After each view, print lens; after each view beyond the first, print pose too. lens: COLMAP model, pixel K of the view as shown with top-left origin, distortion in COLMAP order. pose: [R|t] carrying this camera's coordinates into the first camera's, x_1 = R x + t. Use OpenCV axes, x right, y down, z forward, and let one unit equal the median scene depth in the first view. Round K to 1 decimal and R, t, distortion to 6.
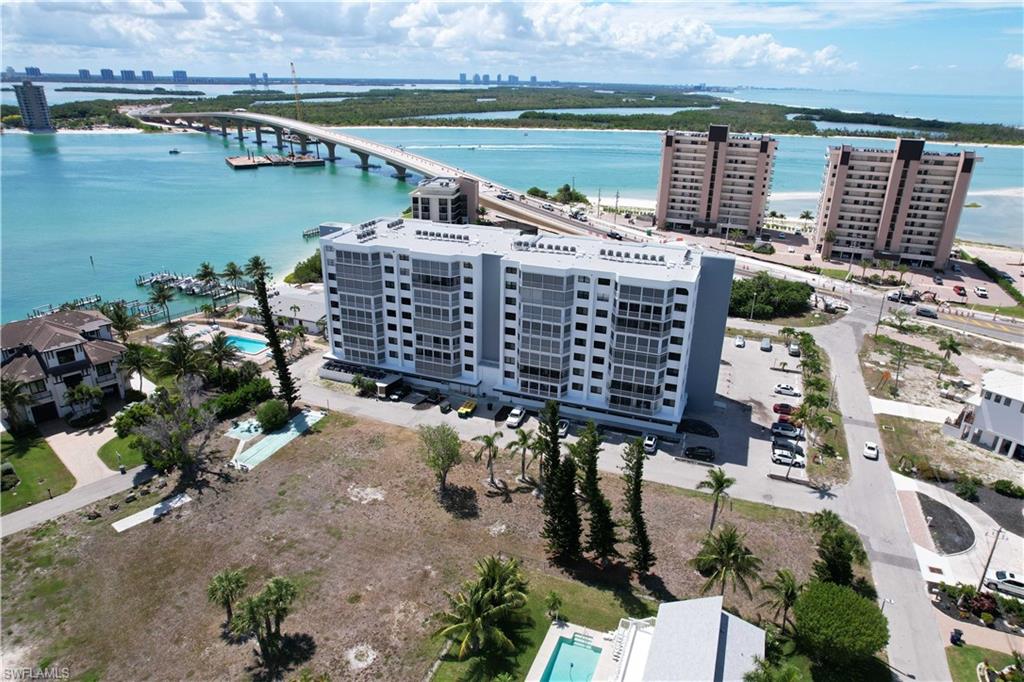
lens RADIAL K [[656.4, 0, 516.6], [0, 656.4, 339.6], [0, 0, 1]] dist [-0.080040, 0.073893]
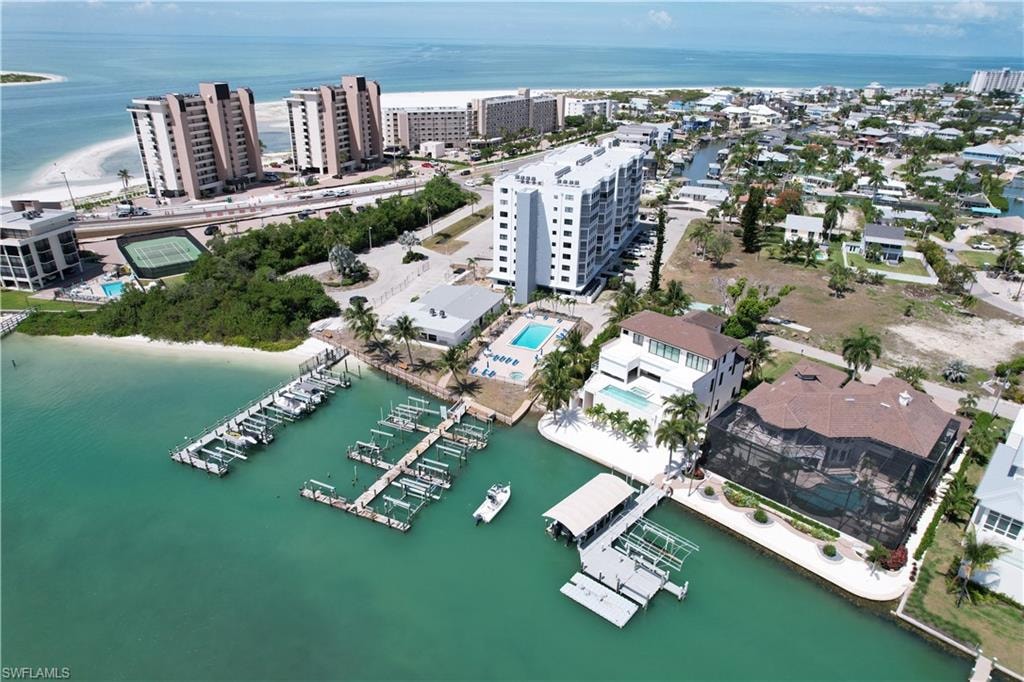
lens RADIAL K [[656.4, 0, 516.6], [0, 656.4, 339.6], [0, 0, 1]] dist [-0.080040, 0.073893]
pose [[0.019507, -0.442912, 0.896353, -1.525513], [0.355486, 0.841014, 0.407831, -0.465169], [-0.934478, 0.310685, 0.173855, 0.996252]]
